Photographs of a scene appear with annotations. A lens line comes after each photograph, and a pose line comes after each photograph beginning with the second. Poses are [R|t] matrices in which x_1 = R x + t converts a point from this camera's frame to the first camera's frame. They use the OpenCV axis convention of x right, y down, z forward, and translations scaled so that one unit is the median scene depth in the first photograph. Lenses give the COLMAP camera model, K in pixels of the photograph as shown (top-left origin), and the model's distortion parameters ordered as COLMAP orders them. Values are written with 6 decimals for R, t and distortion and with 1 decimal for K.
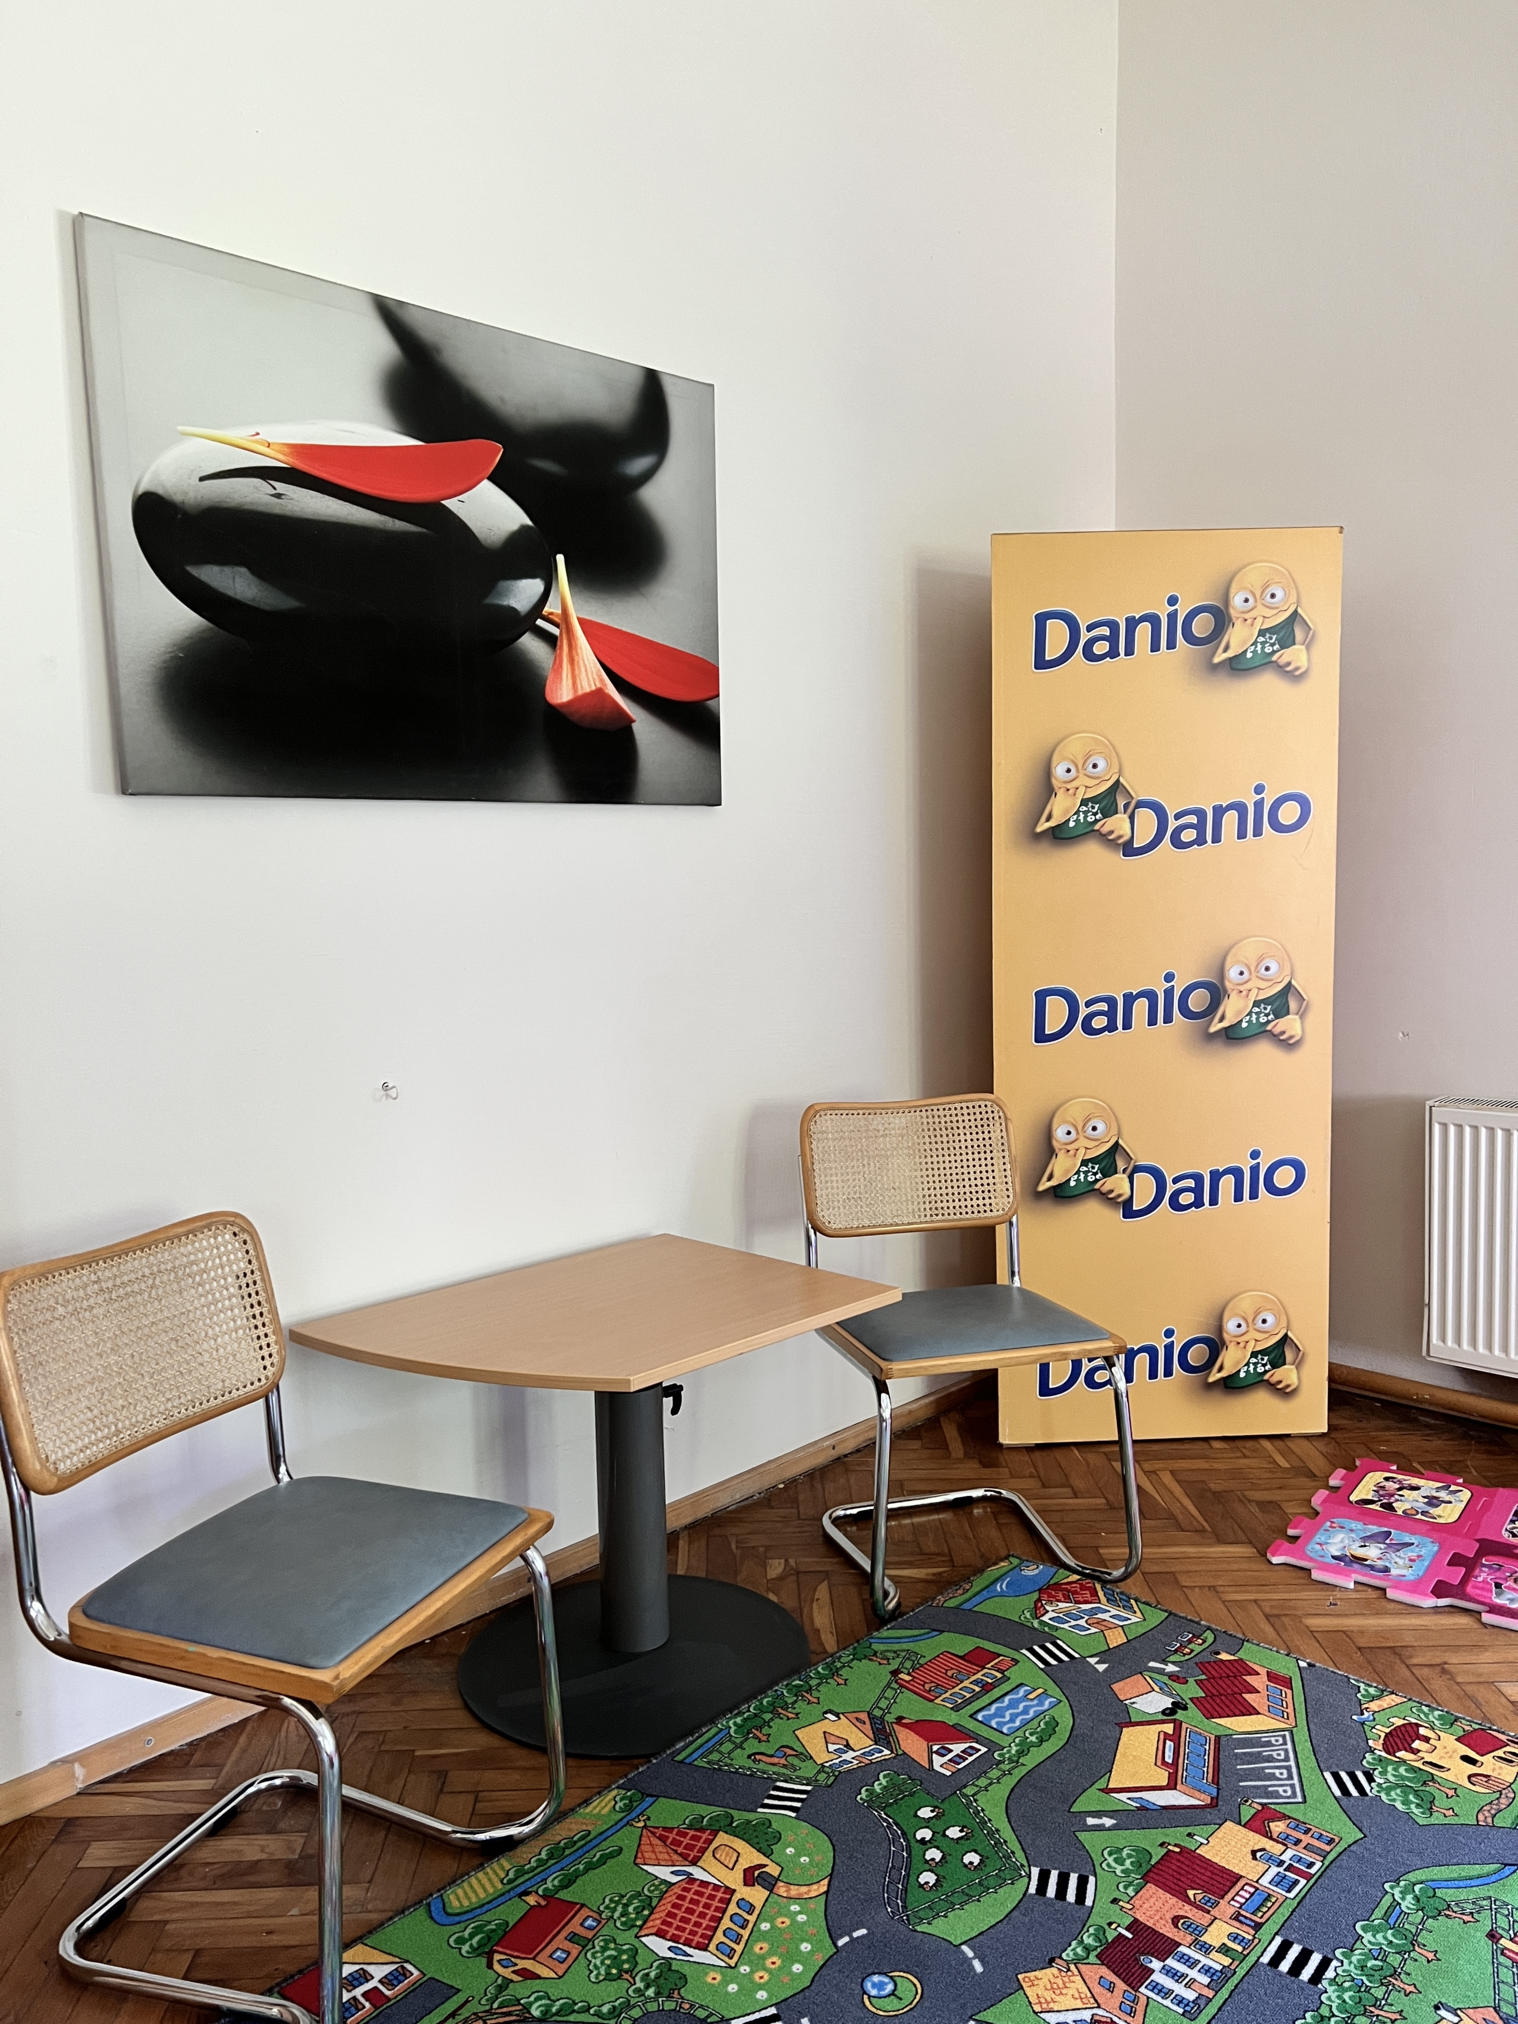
lens RADIAL K [[1524.9, 0, 759.0], [0, 1524.9, 1012.0], [0, 0, 1]] dist [0.063896, -0.079359]
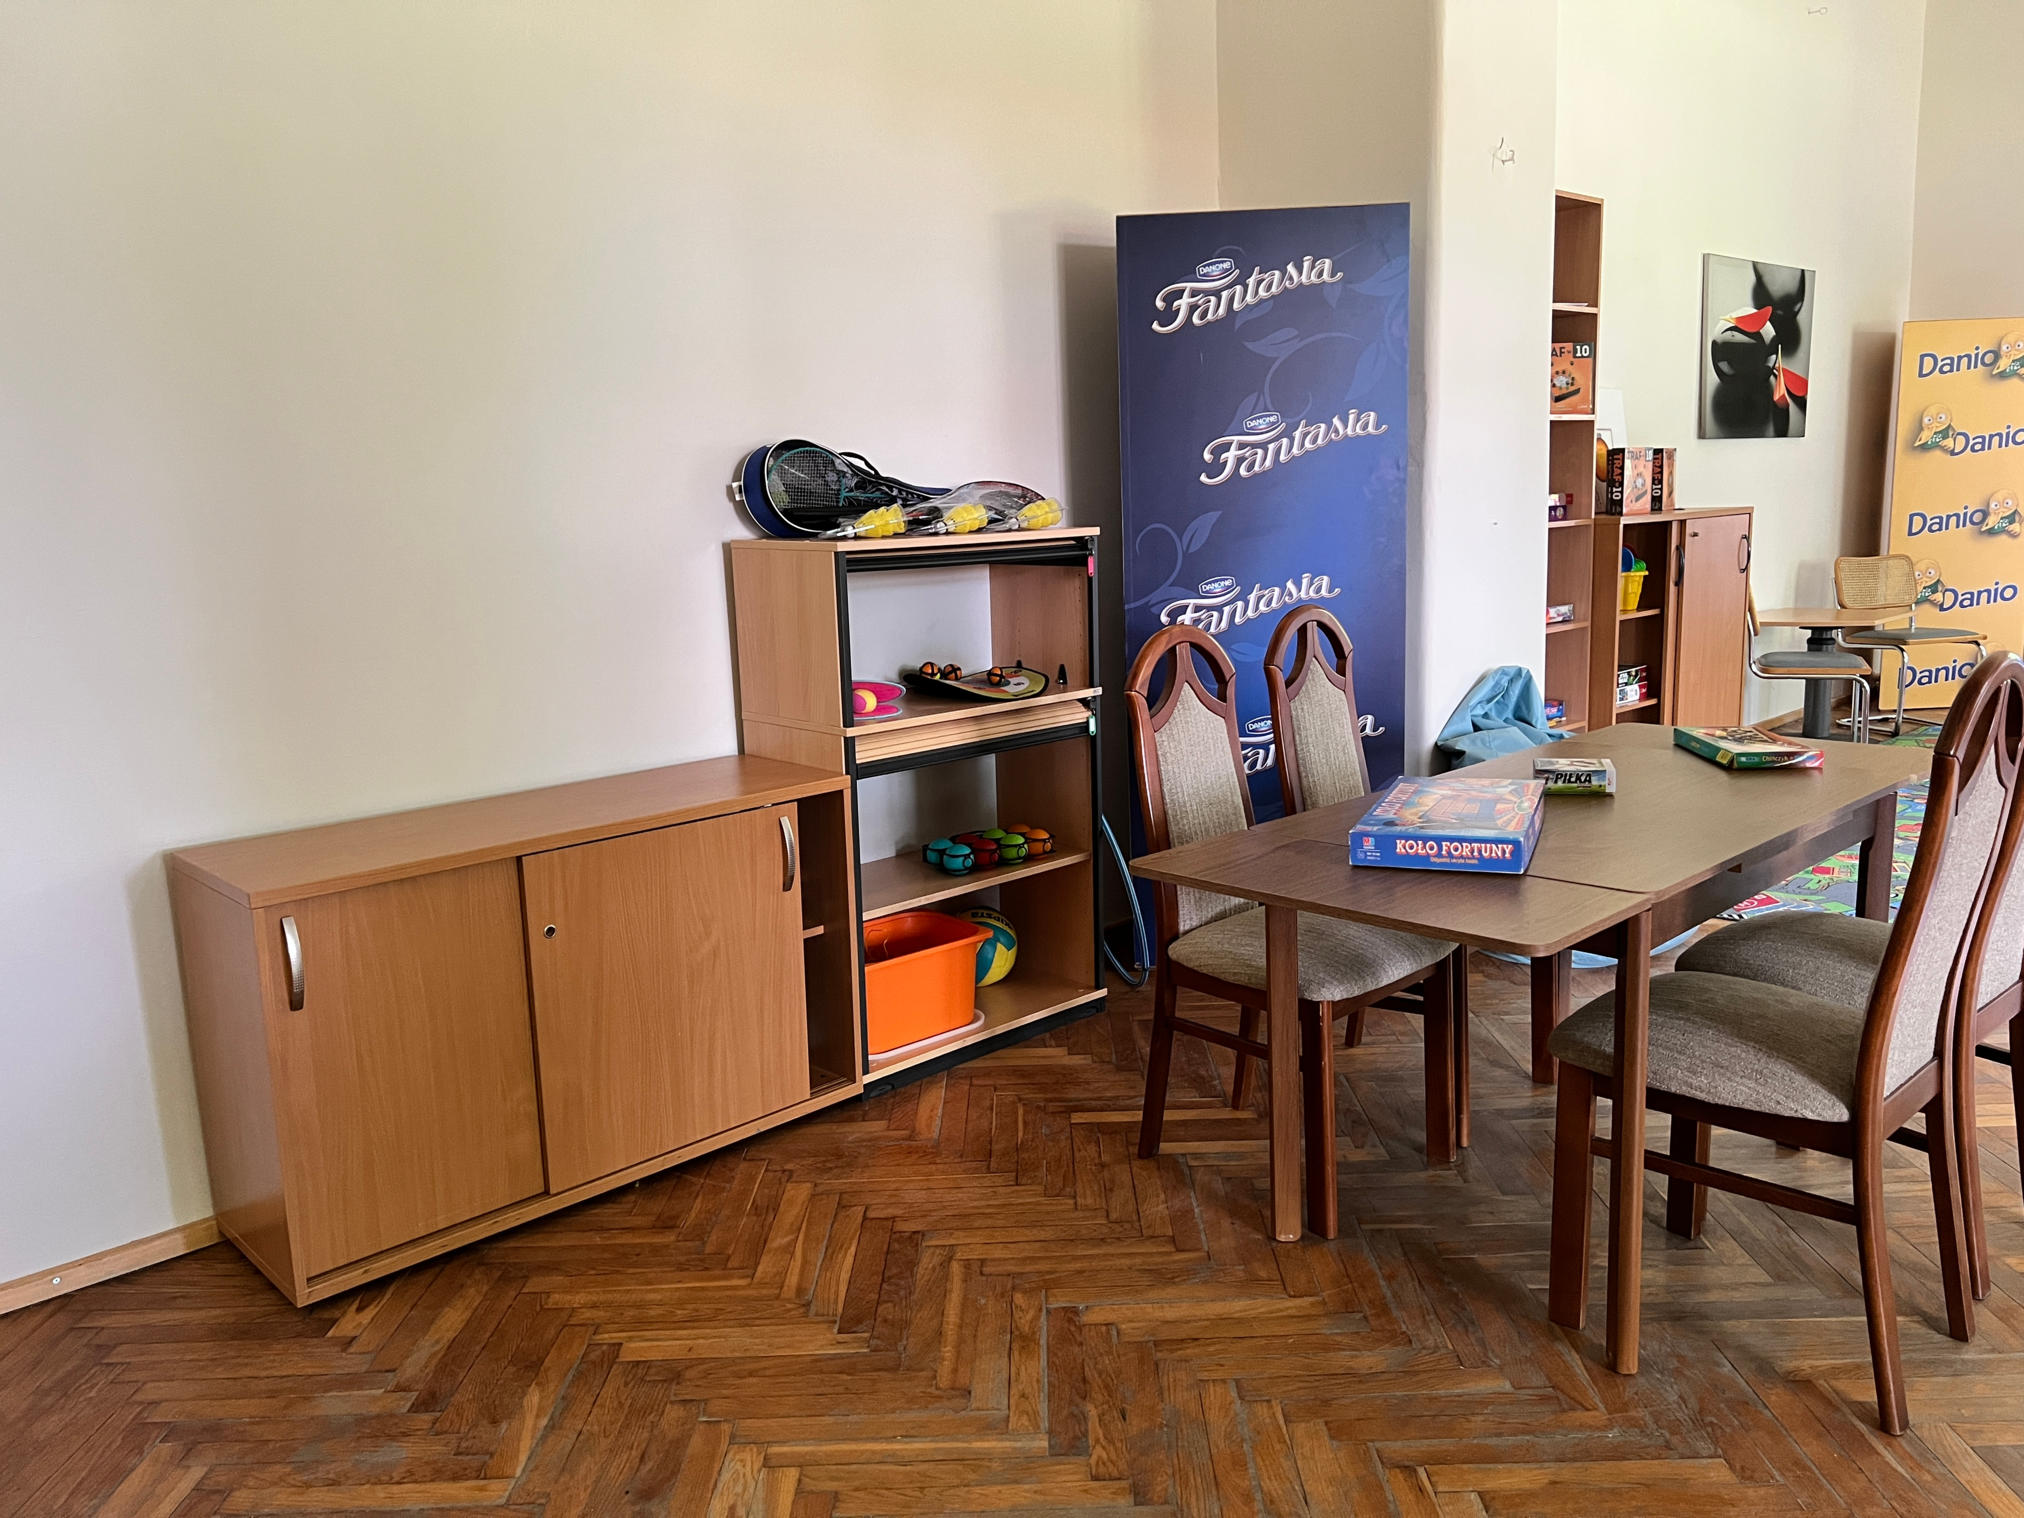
lens RADIAL K [[1524.9, 0, 1012.0], [0, 1524.9, 759.0], [0, 0, 1]] dist [0.063896, -0.079359]
pose [[0.999527, -0.011845, -0.028385, -1.176886], [0.013908, 0.997191, 0.073605, 0.173824], [0.027434, -0.073965, 0.996883, -1.493822]]
